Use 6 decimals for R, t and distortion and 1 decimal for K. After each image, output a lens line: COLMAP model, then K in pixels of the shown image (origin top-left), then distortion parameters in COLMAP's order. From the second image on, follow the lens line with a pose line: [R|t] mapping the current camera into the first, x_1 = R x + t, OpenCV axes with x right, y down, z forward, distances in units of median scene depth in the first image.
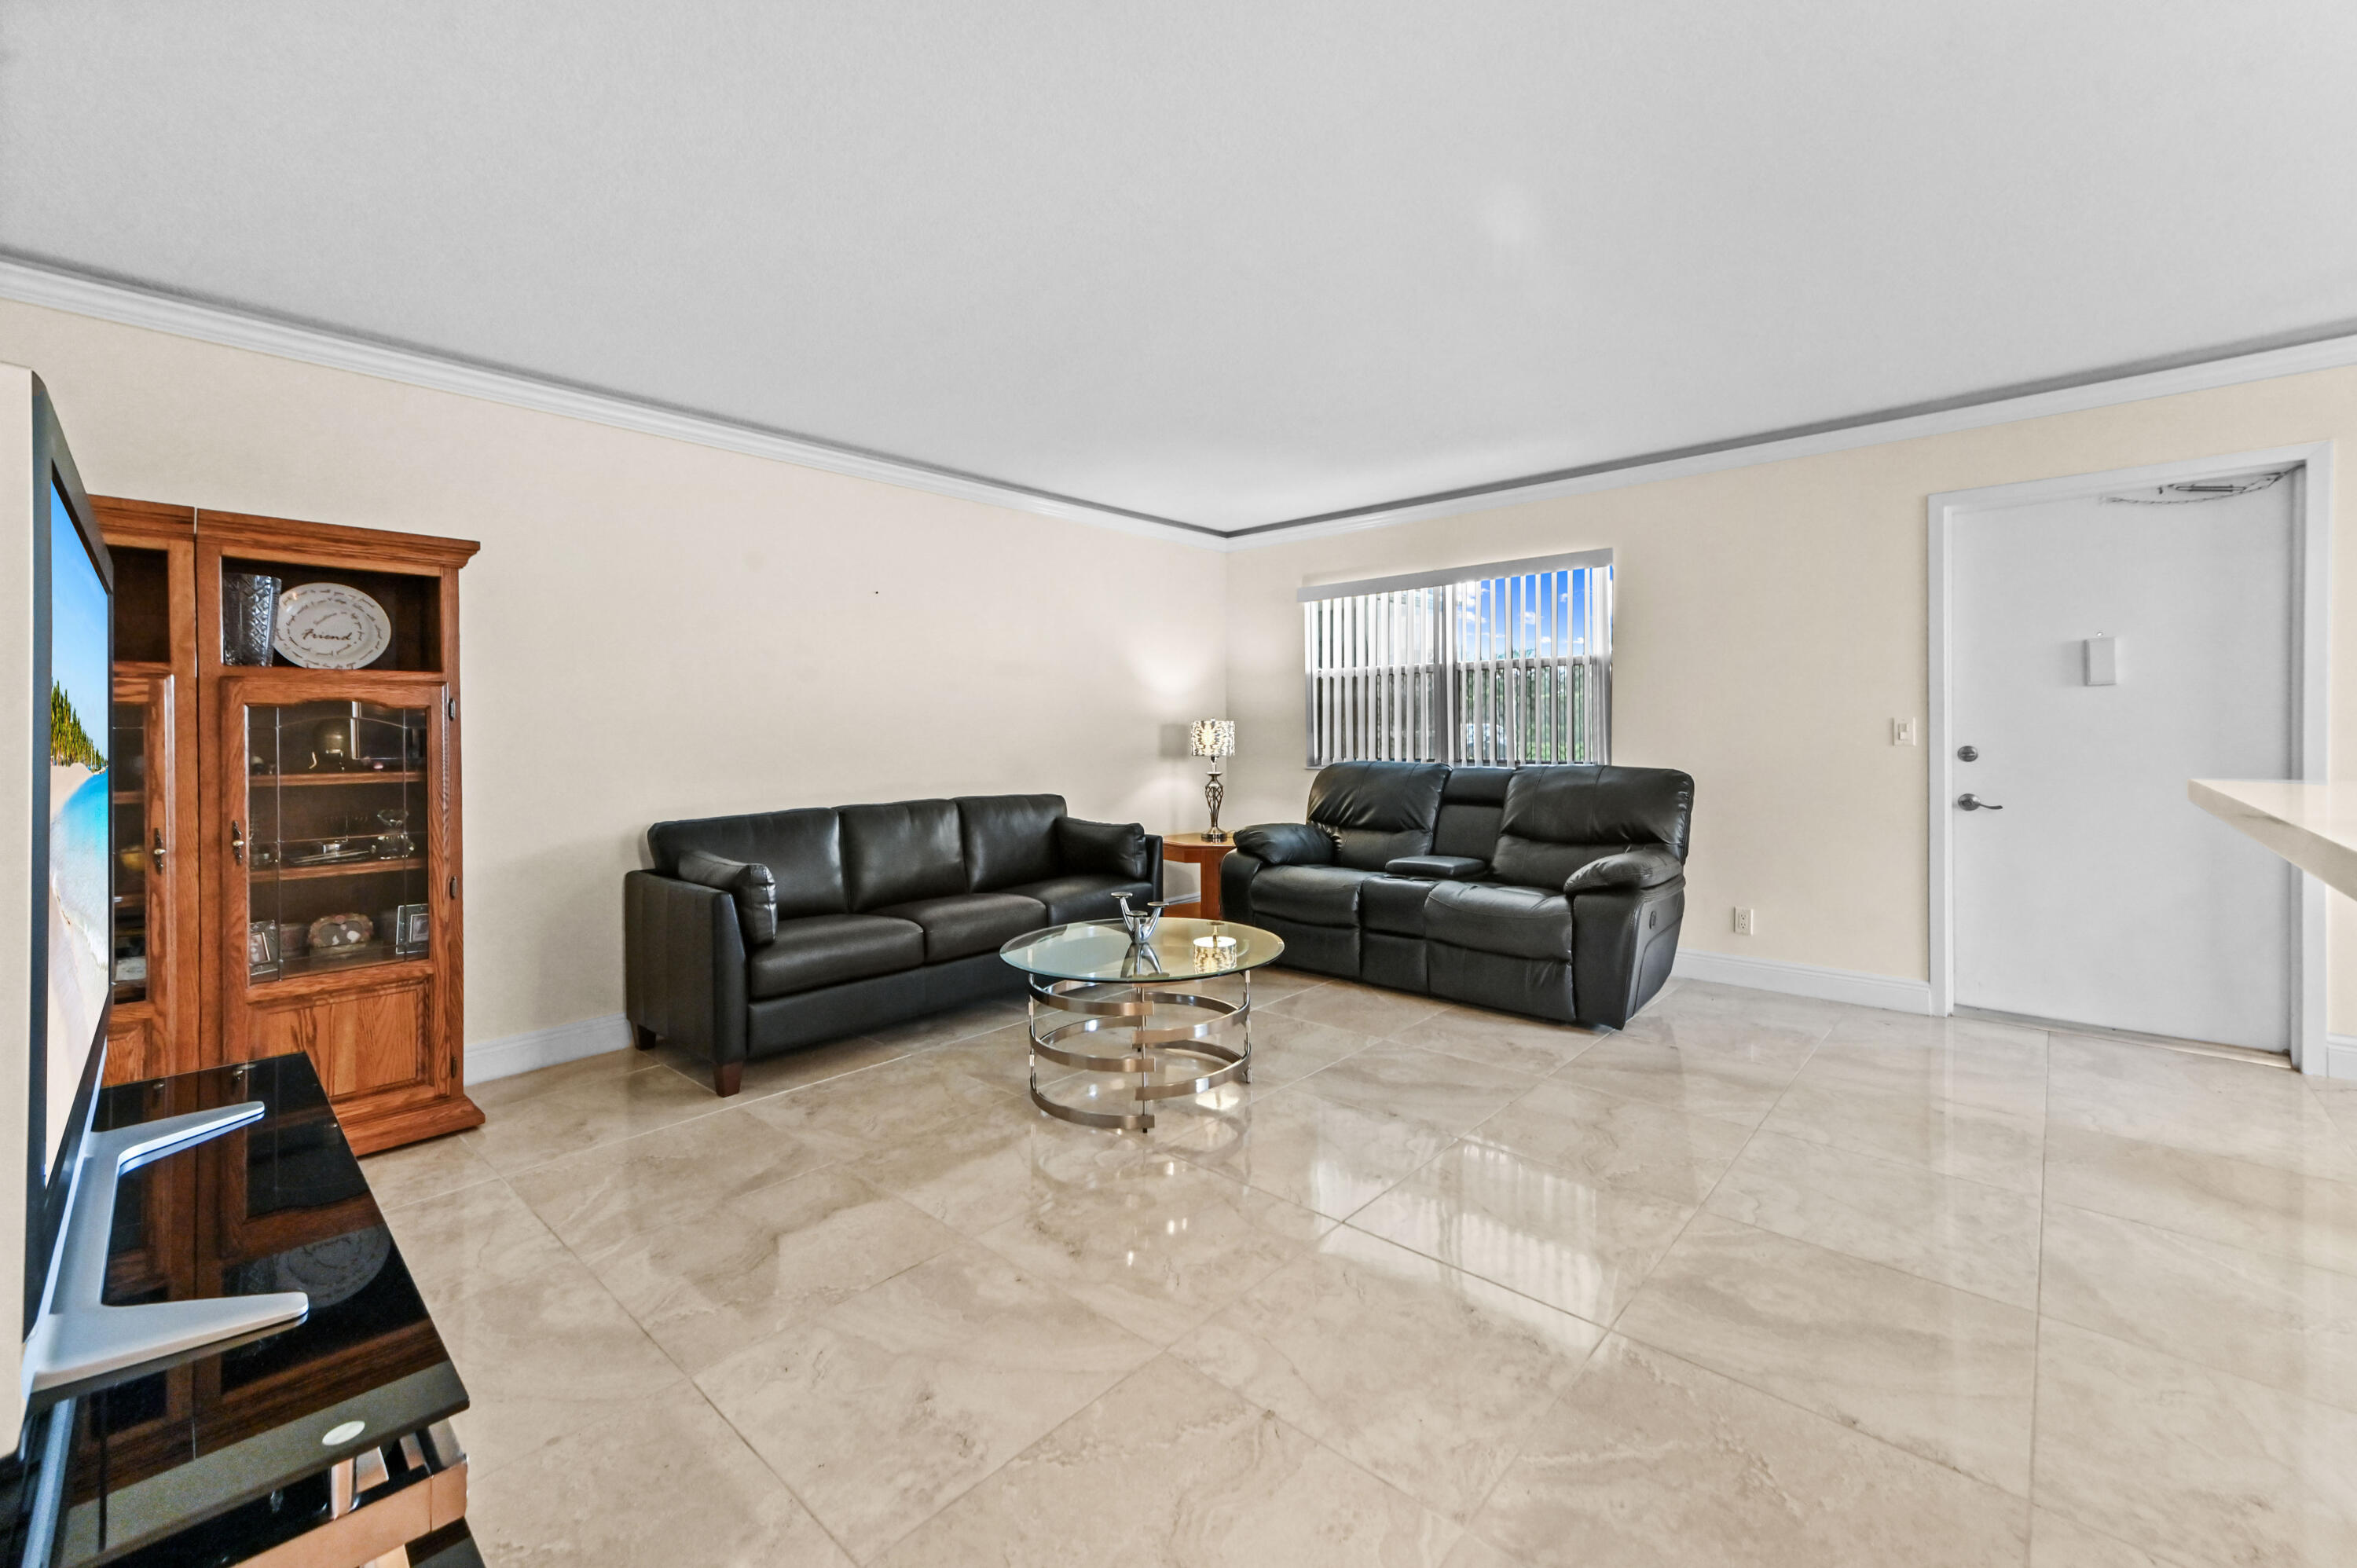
lens RADIAL K [[943.3, 0, 1224.1], [0, 943.3, 732.2], [0, 0, 1]] dist [0.009961, 0.000070]
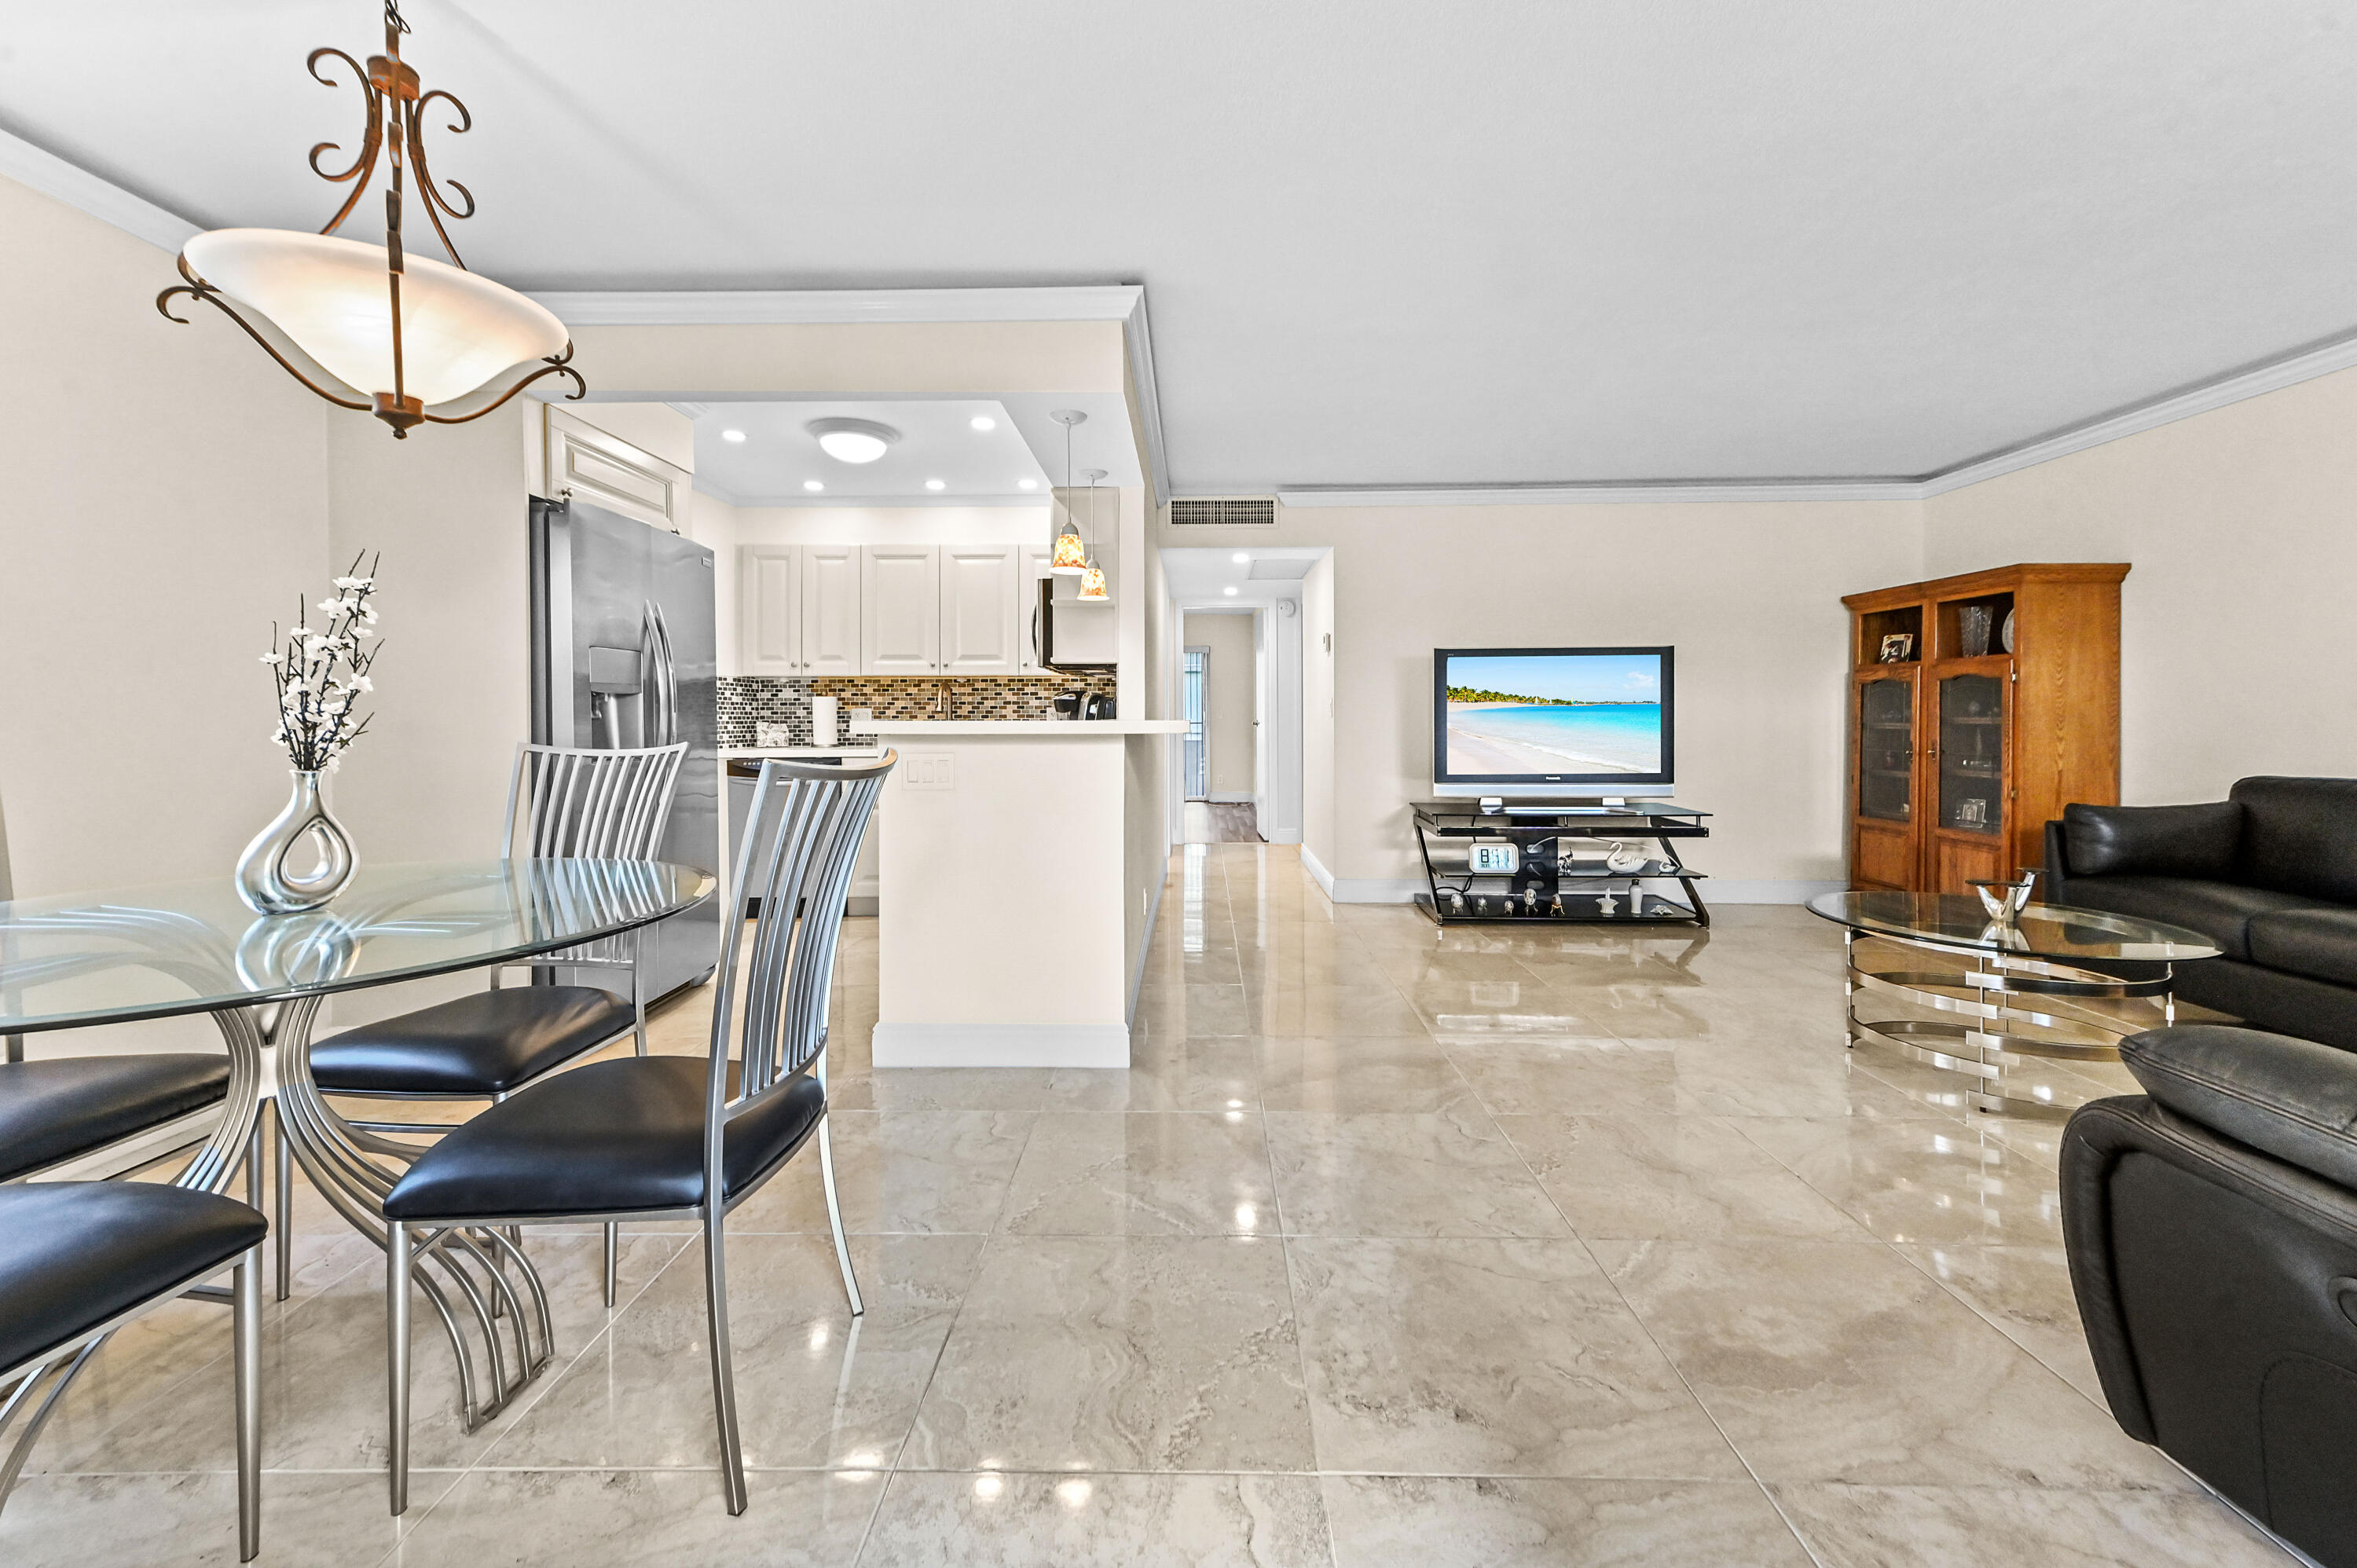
lens RADIAL K [[936.1, 0, 1165.4], [0, 936.1, 725.5], [0, 0, 1]] dist [0.007612, 0.000163]
pose [[-0.772143, 0.018189, -0.635188, 1.079489], [0.010166, 0.999816, 0.016273, 0.013519], [0.635367, 0.006108, -0.772186, 1.164257]]
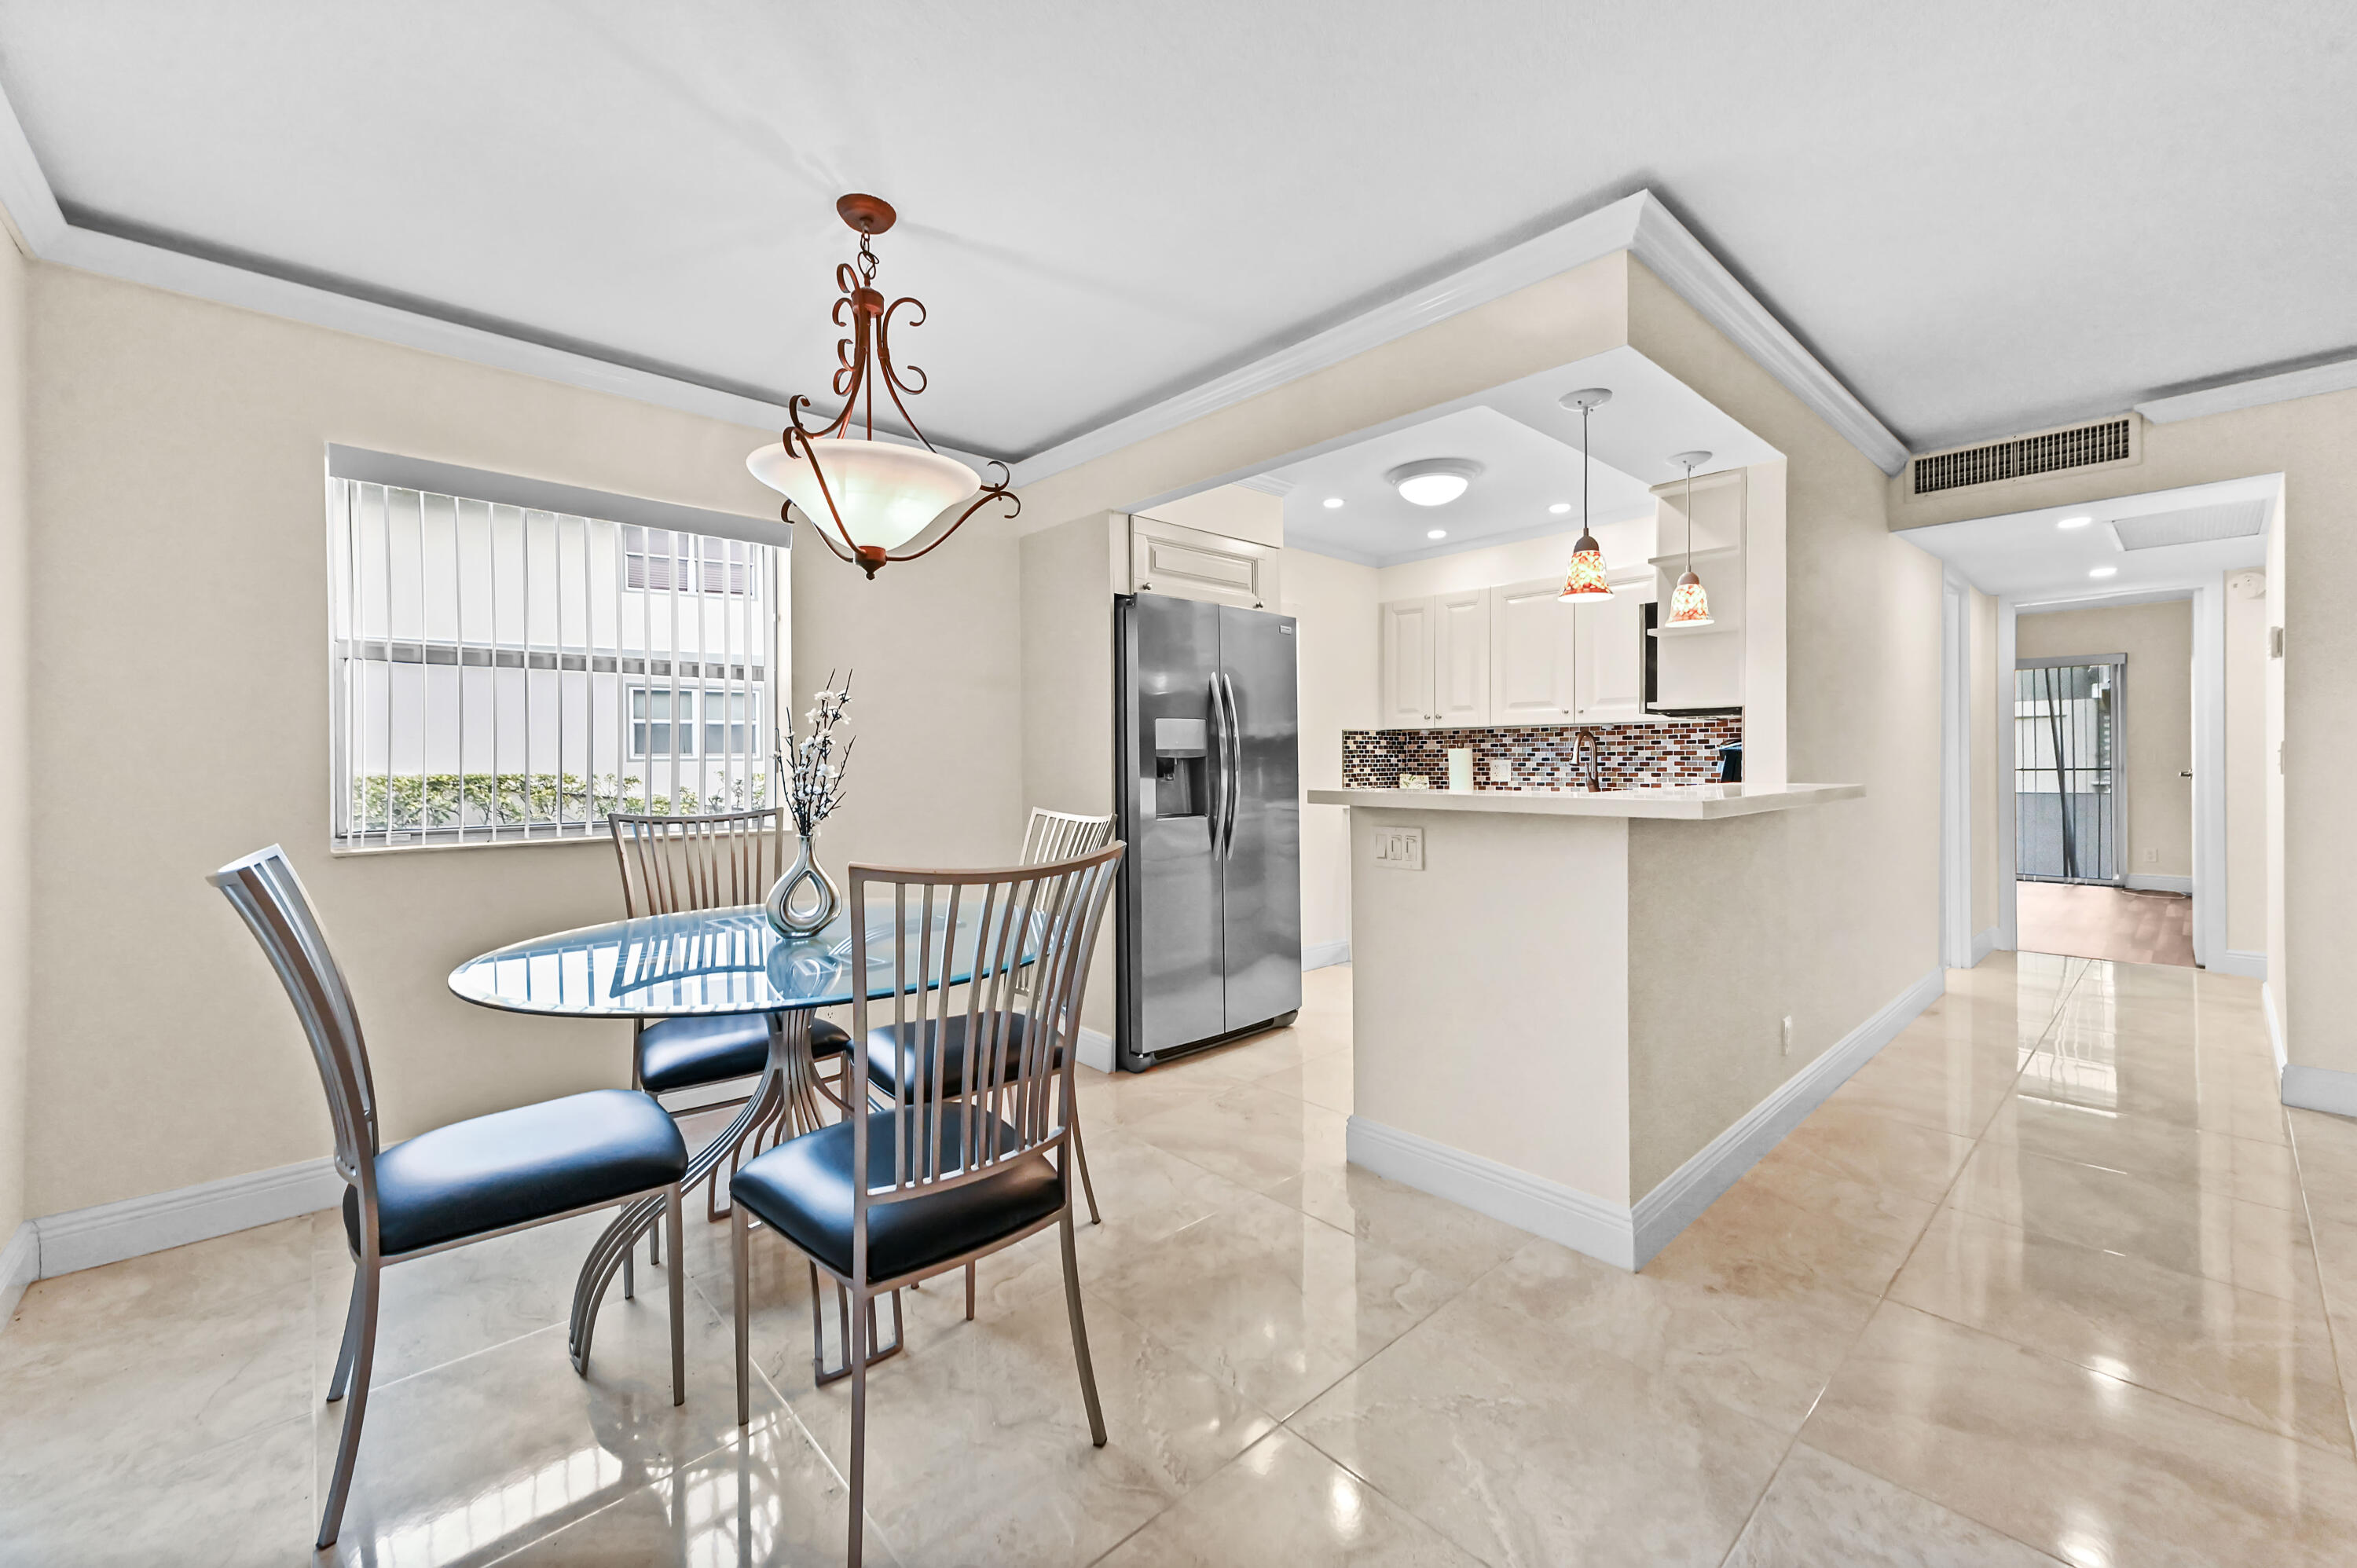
lens RADIAL K [[921.7, 0, 1185.5], [0, 921.7, 766.9], [0, 0, 1]] dist [0.015351, 0.000140]
pose [[-0.994129, 0.016823, 0.106886, 0.771364], [0.017950, 0.999793, 0.009588, -0.009970], [-0.106702, 0.011451, -0.994225, 1.124609]]
